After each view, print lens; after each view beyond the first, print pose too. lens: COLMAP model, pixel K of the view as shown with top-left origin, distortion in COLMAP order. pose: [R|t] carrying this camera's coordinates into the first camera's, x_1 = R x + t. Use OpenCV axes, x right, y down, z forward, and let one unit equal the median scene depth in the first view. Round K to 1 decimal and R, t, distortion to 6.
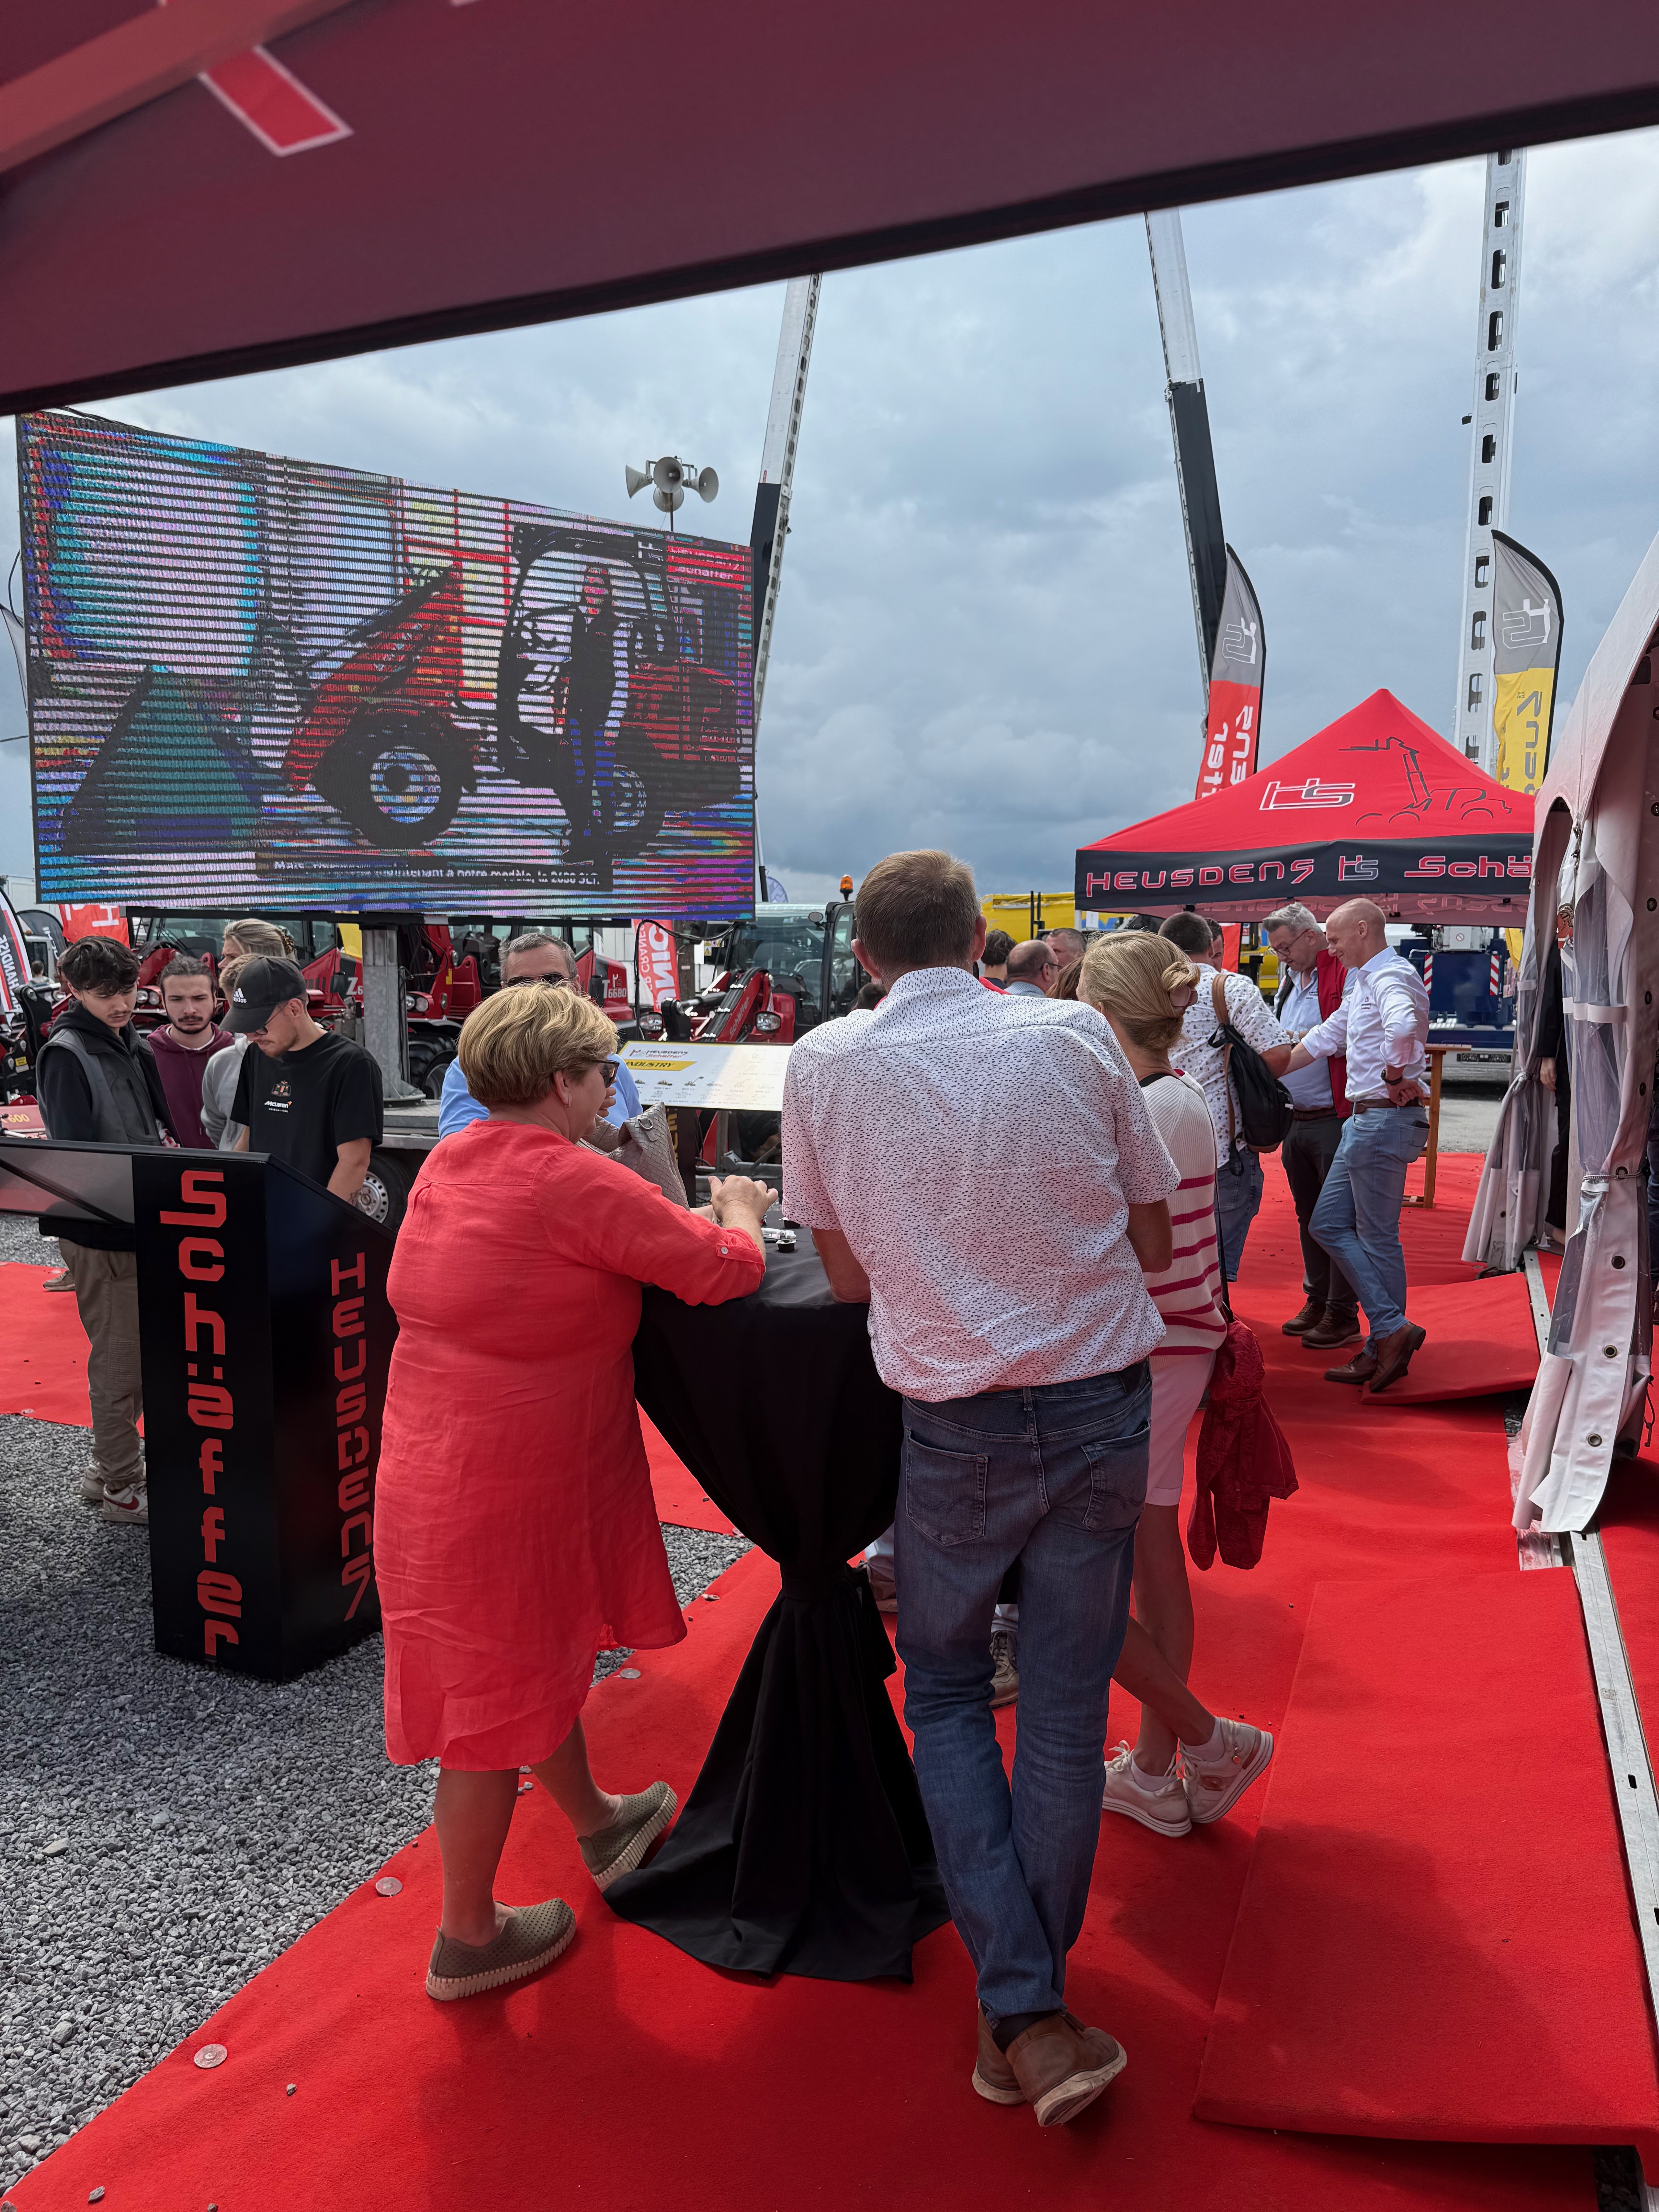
lens RADIAL K [[1589.5, 0, 837.2], [0, 1589.5, 1108.4], [0, 0, 1]] dist [0.036784, -0.054501]
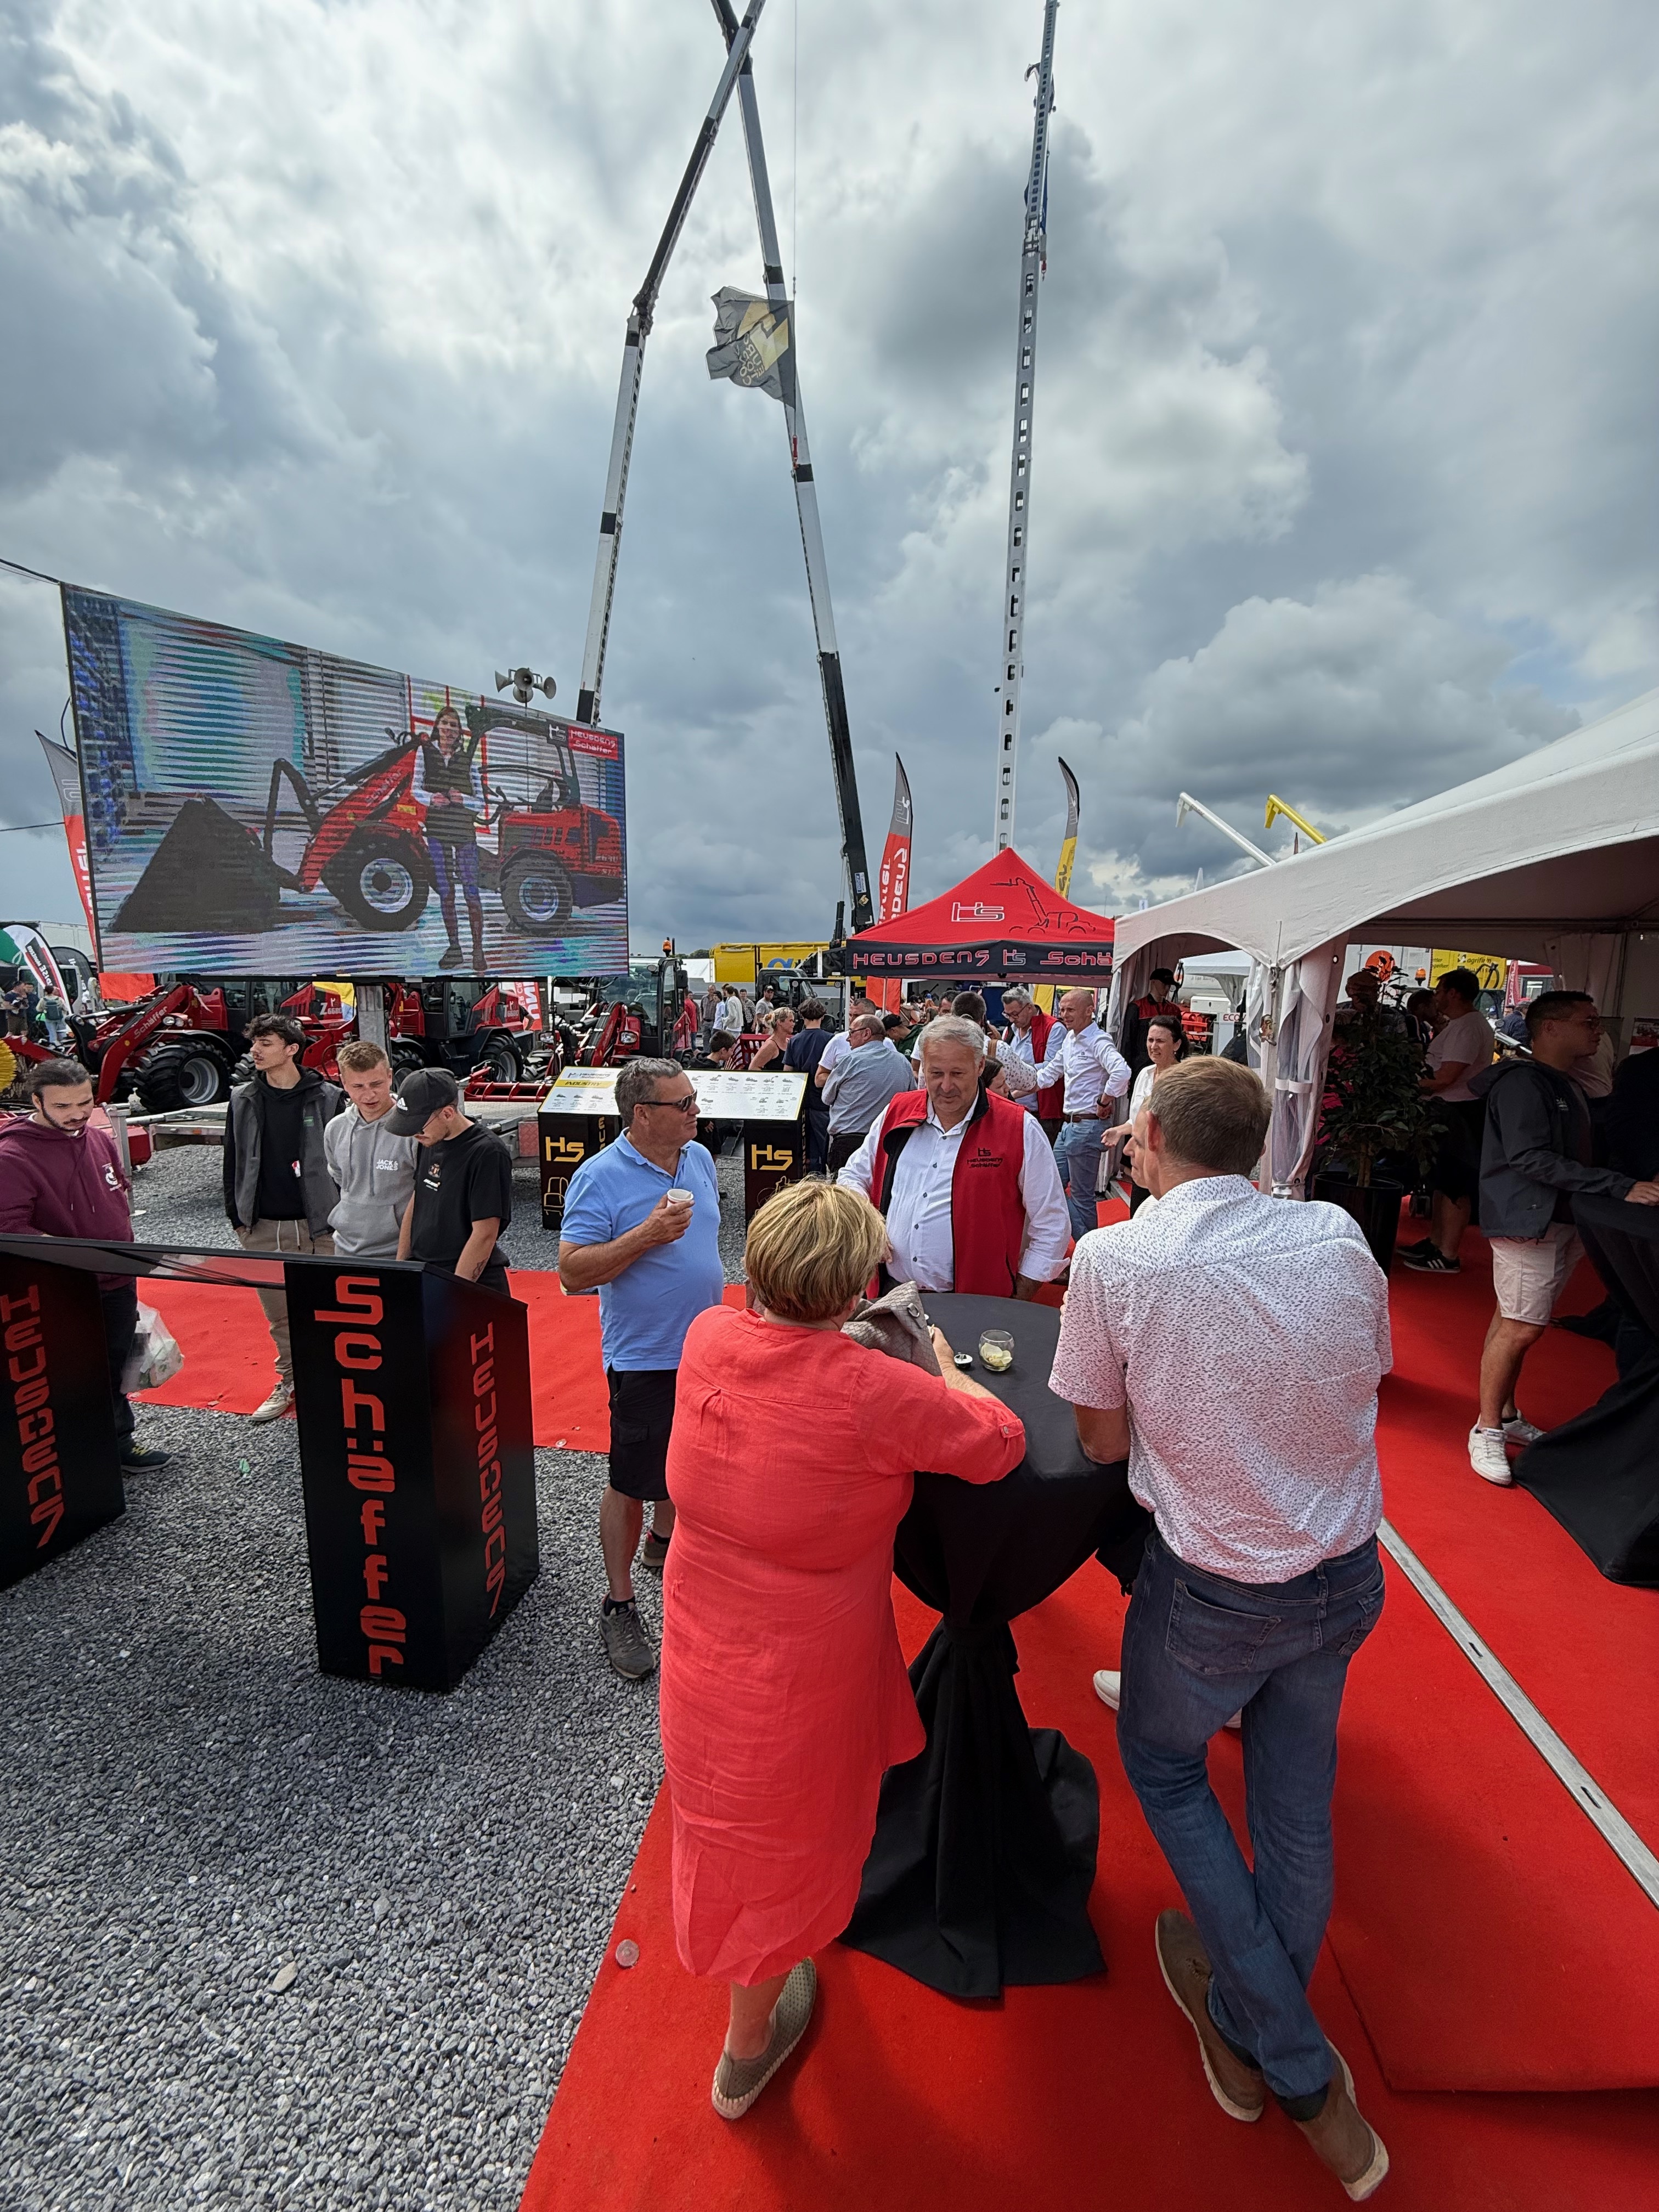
lens RADIAL K [[876.1, 0, 824.8], [0, 876.1, 1093.5], [0, 0, 1]] dist [-0.001074, -0.000420]
pose [[0.967522, -0.026448, 0.251399, -0.224923], [0.014564, 0.998692, 0.049017, -0.115459], [-0.252367, -0.043763, 0.966641, 0.312753]]
